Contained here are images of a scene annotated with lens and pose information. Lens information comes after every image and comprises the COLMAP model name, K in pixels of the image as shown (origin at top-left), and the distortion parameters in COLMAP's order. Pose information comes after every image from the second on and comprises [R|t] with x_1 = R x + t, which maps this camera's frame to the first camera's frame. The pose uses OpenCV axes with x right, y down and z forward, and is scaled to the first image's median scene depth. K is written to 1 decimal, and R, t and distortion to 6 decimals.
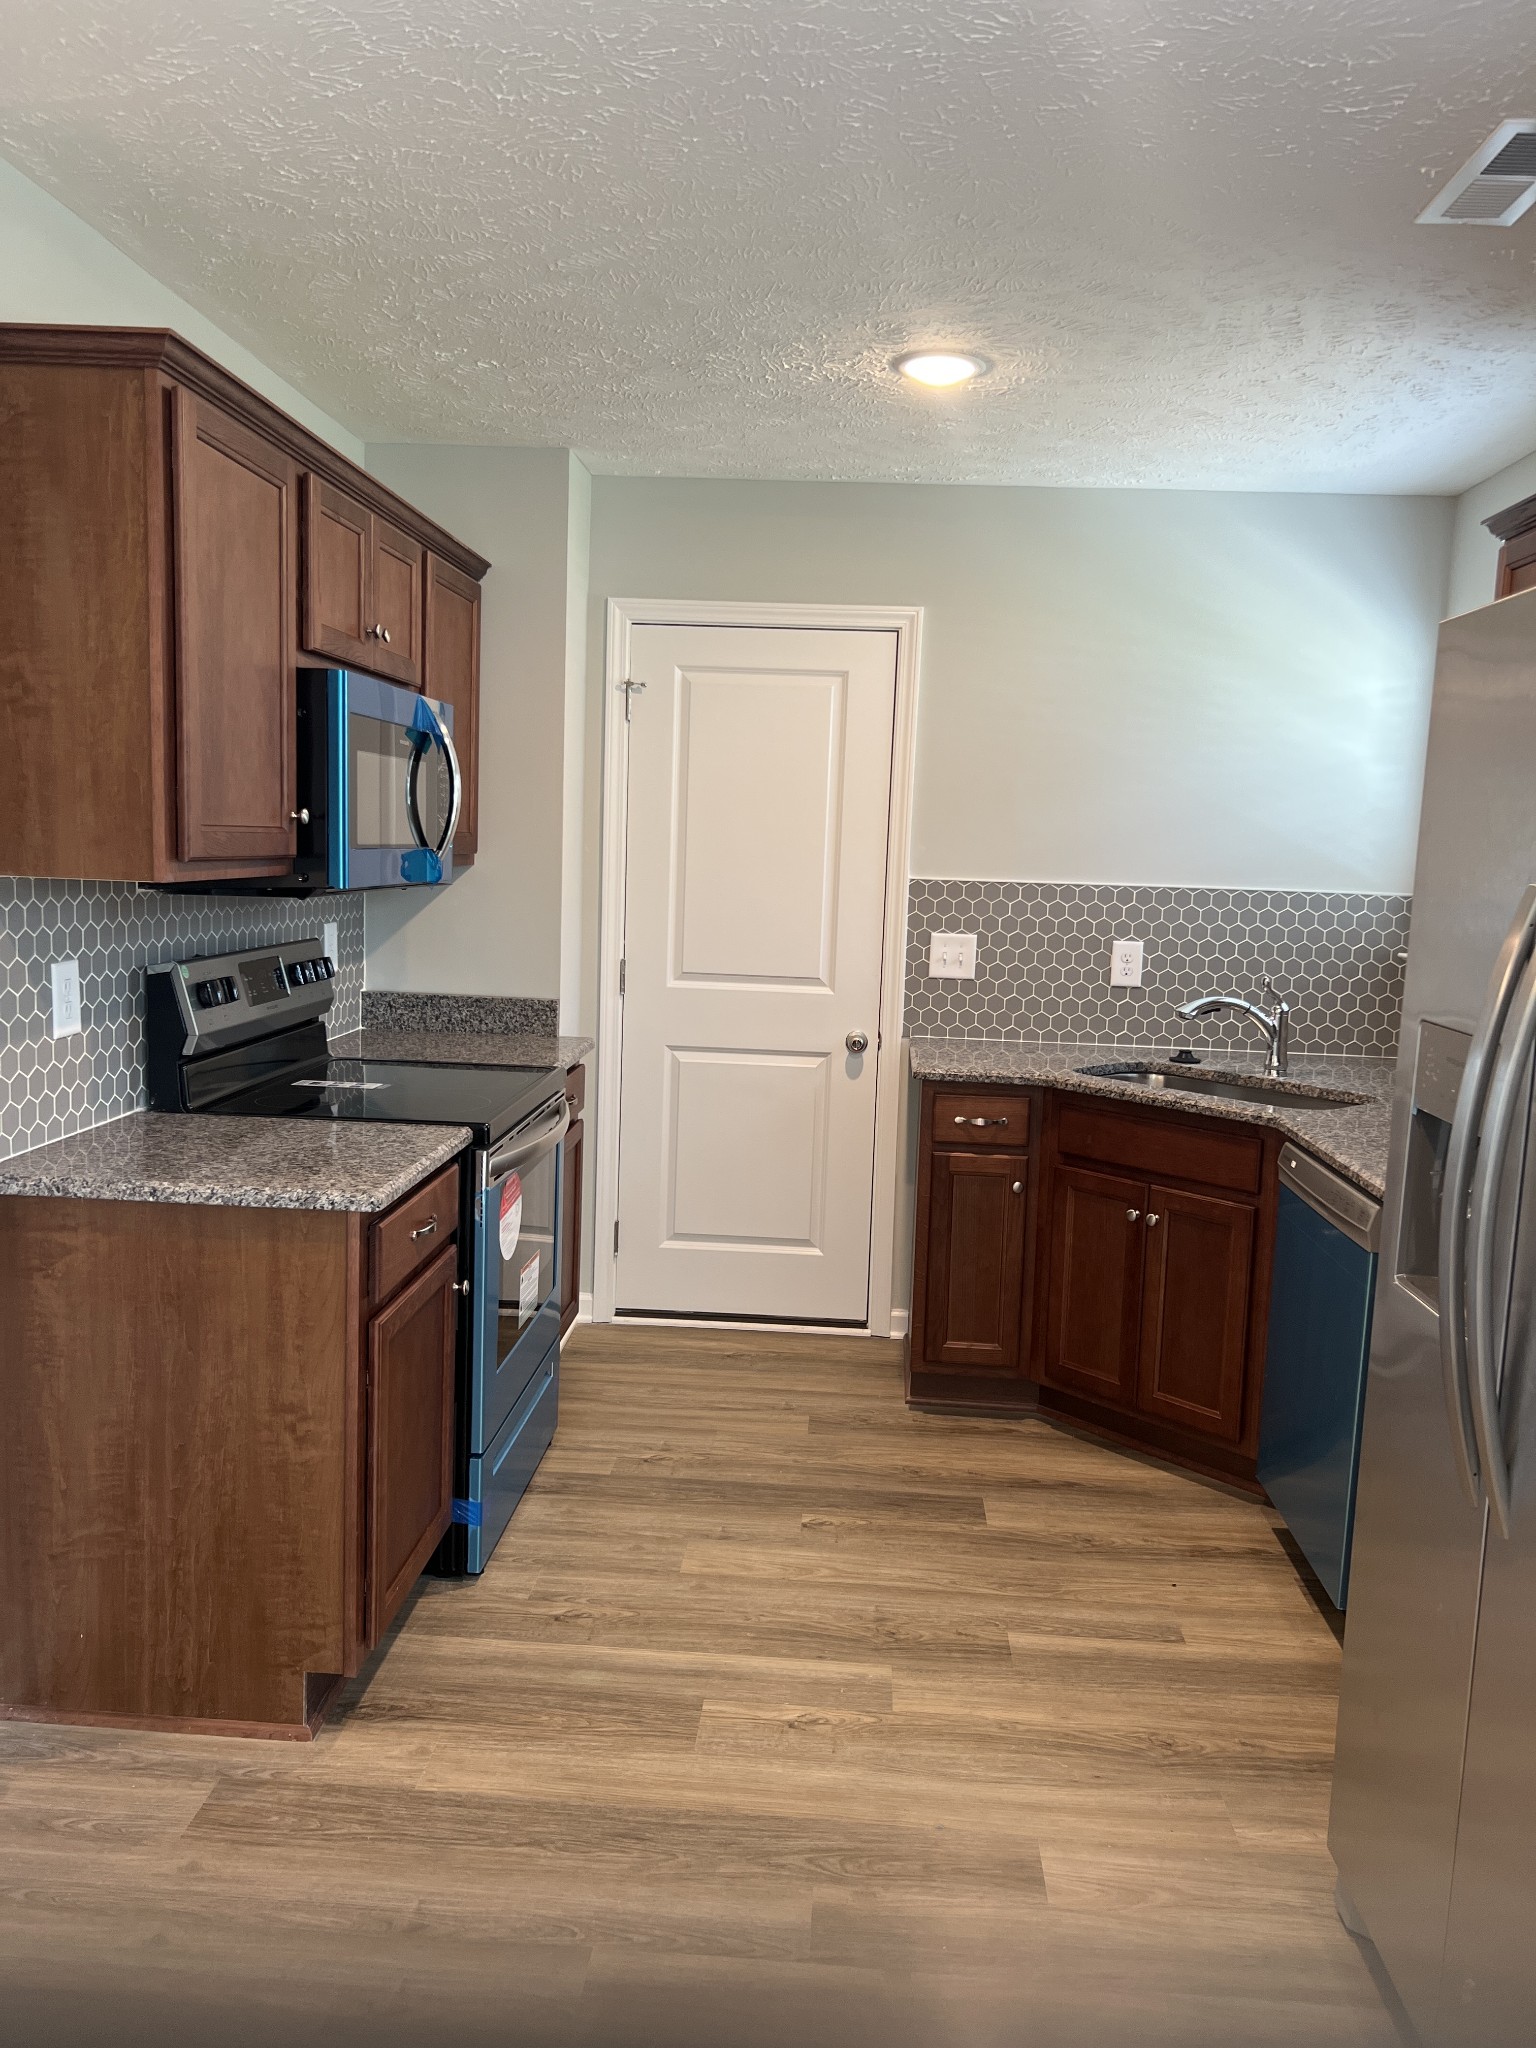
lens RADIAL K [[1542.8, 0, 774.8], [0, 1542.8, 1022.1], [0, 0, 1]] dist [0.062170, -0.060467]
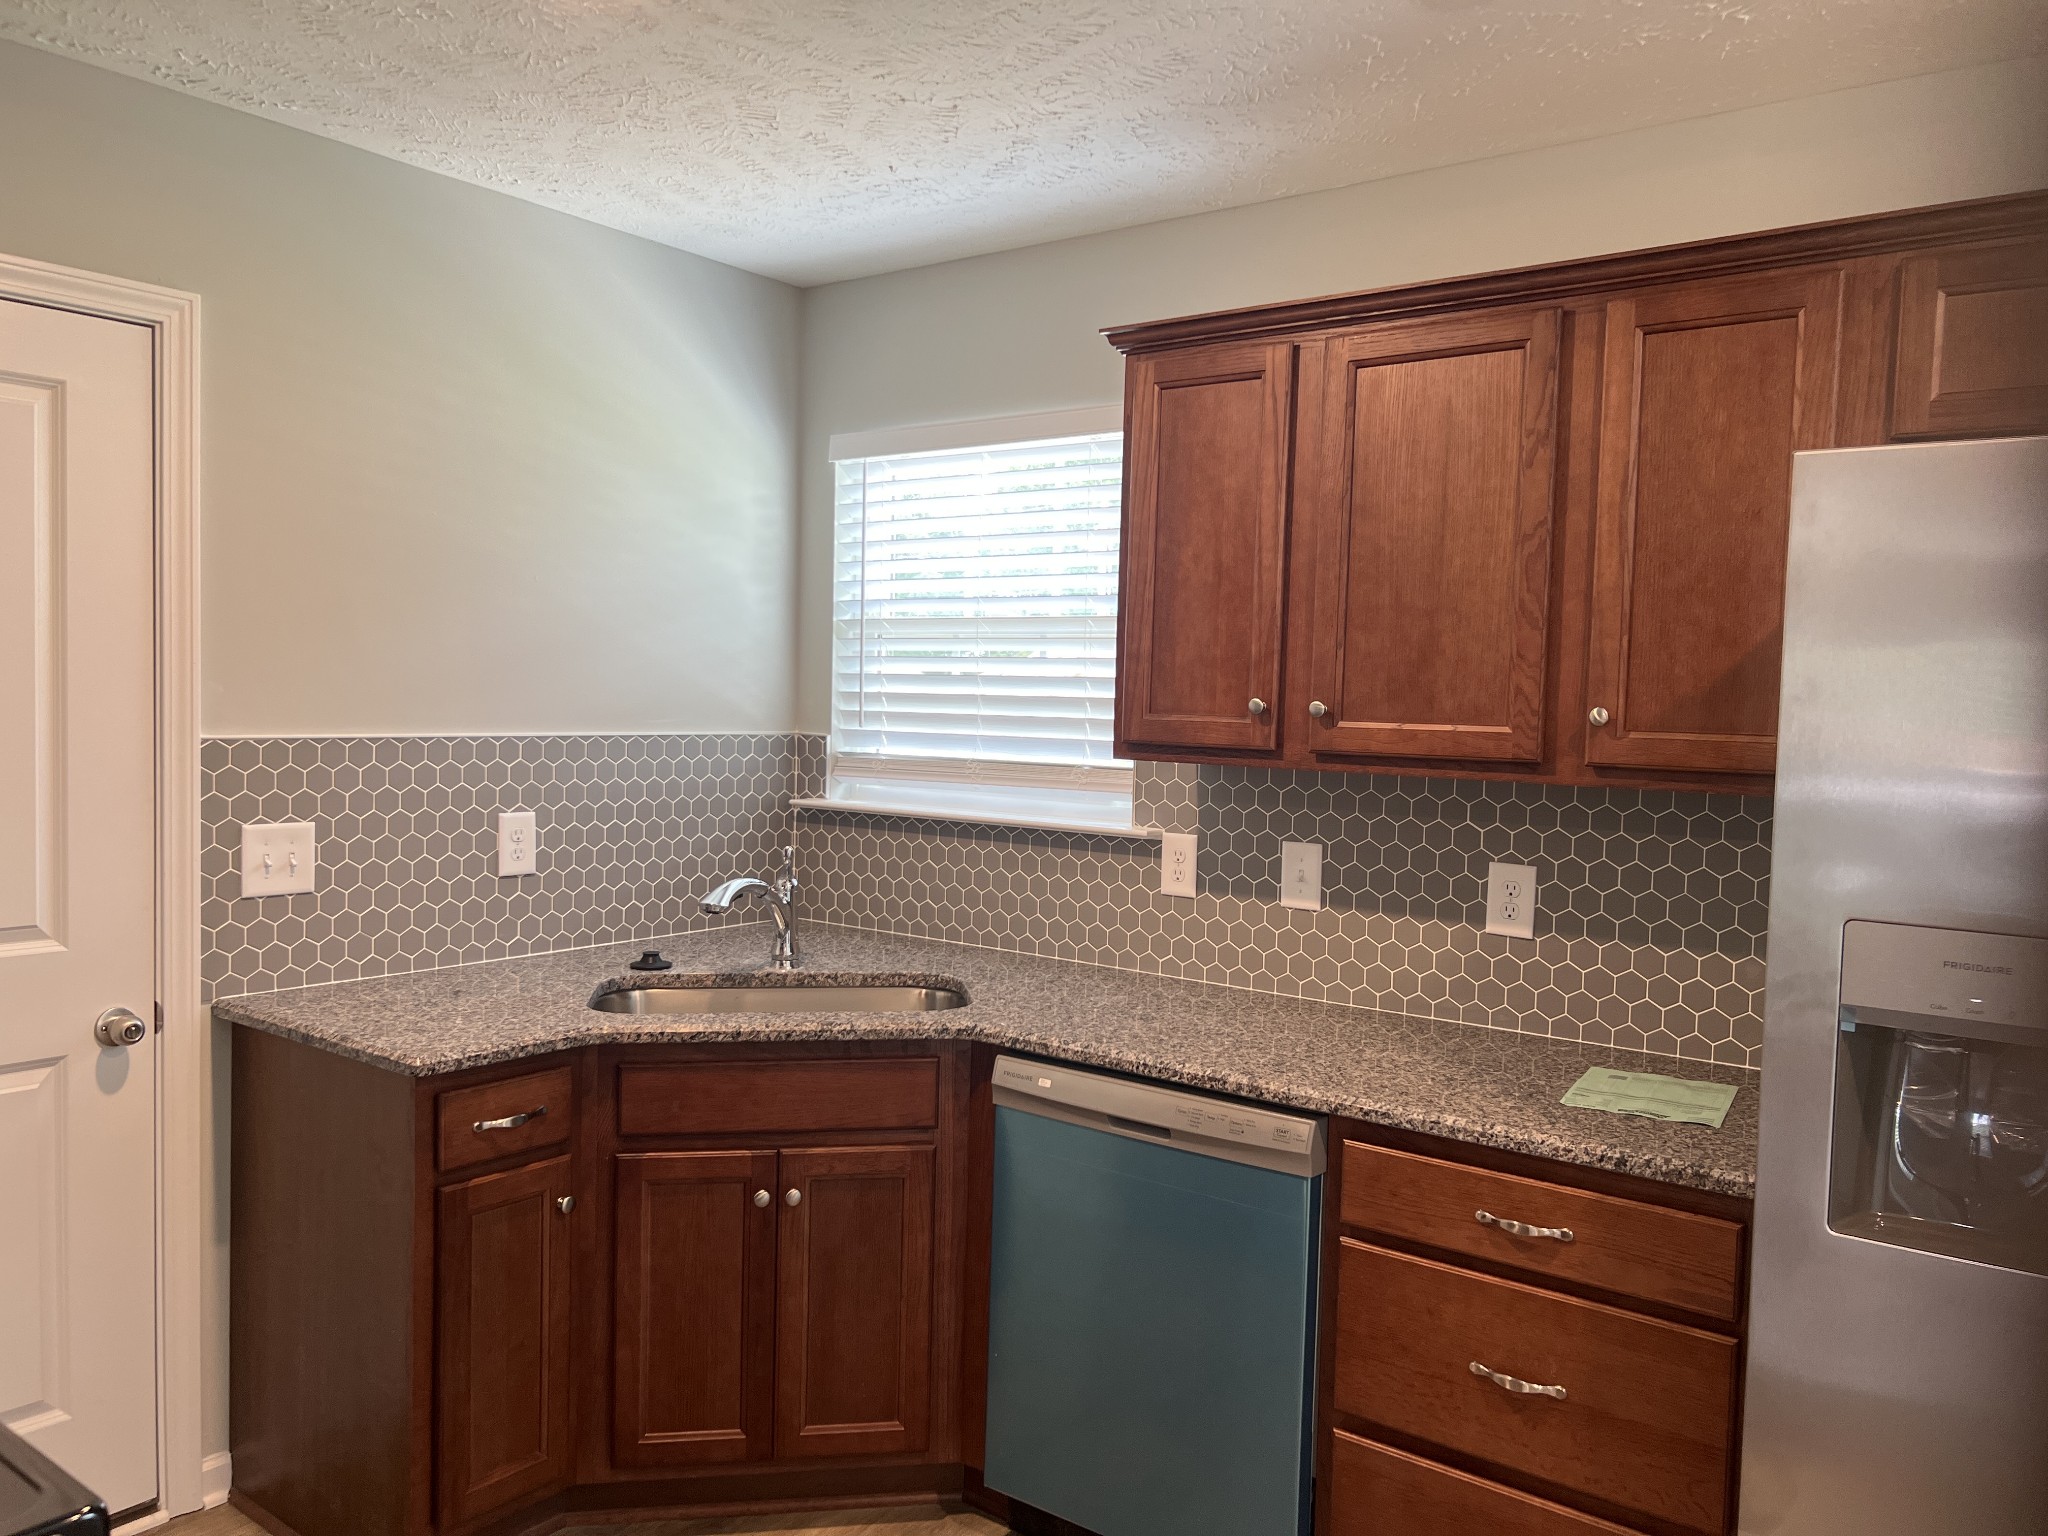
lens RADIAL K [[1542.8, 0, 1053.1], [0, 1542.8, 769.0], [0, 0, 1]] dist [0.062170, -0.060467]
pose [[0.560042, -0.063078, 0.826059, -0.263756], [0.092514, 0.995623, 0.013305, -0.067684], [-0.823283, 0.068970, 0.563426, 0.441529]]
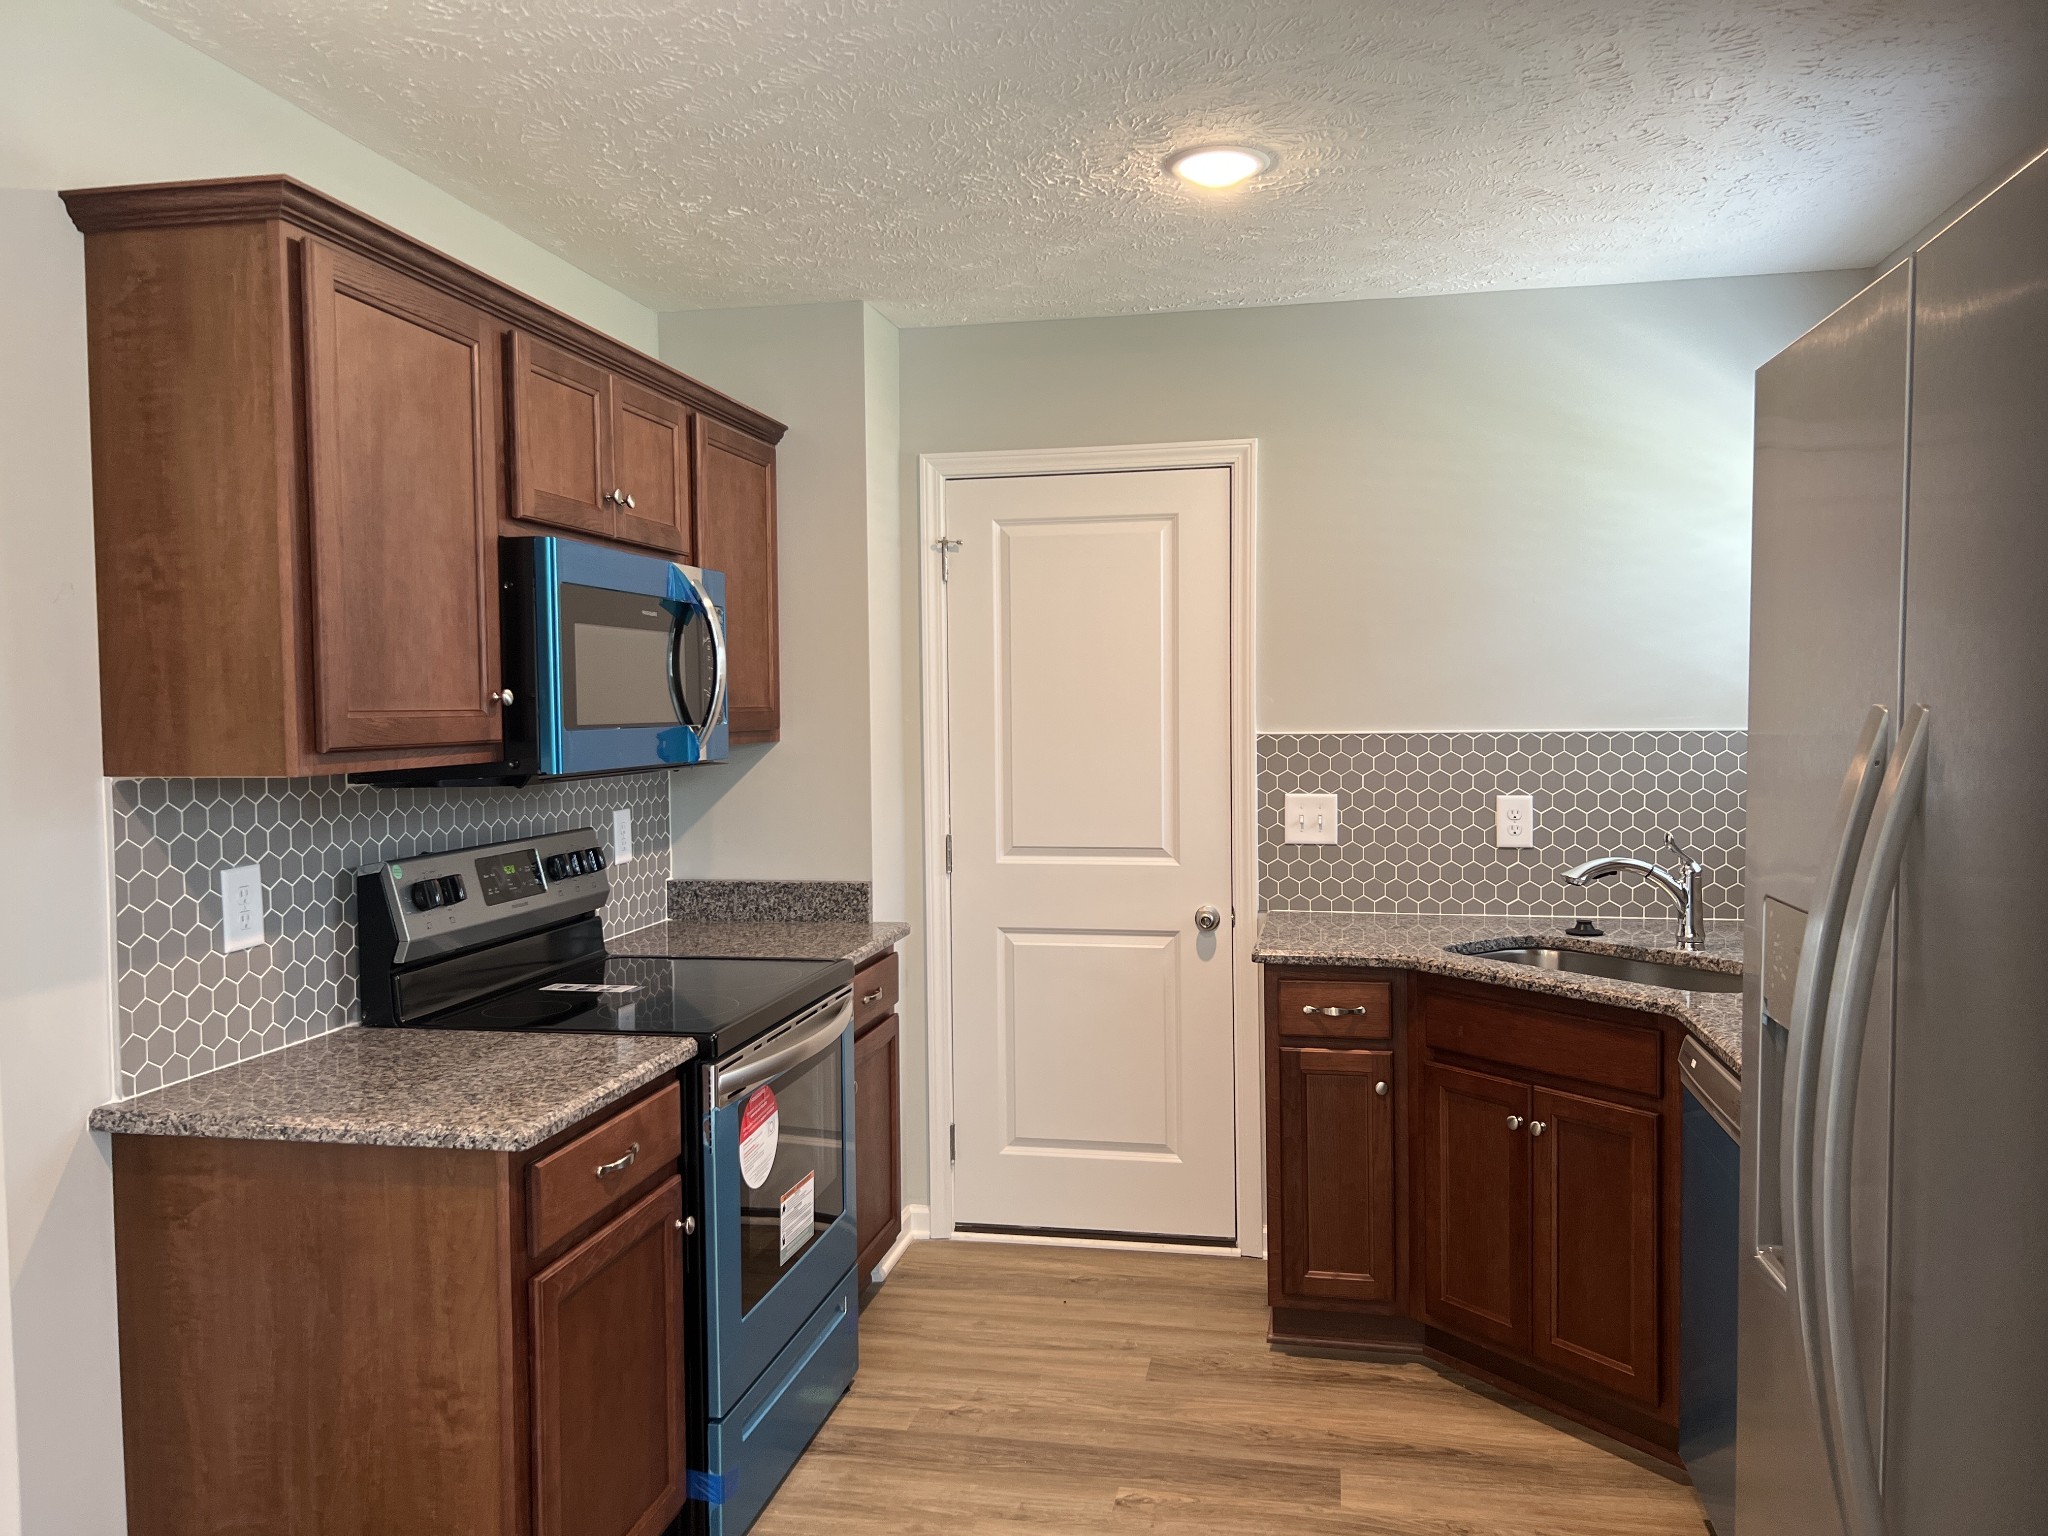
lens RADIAL K [[1542.8, 0, 1020.8], [0, 1542.8, 768.3], [0, 0, 1]] dist [0.062170, -0.060467]
pose [[0.989056, -0.041481, -0.141592, 0.089027], [0.030301, 0.996316, -0.080224, -0.006472], [0.144398, 0.075056, 0.986669, 0.108238]]
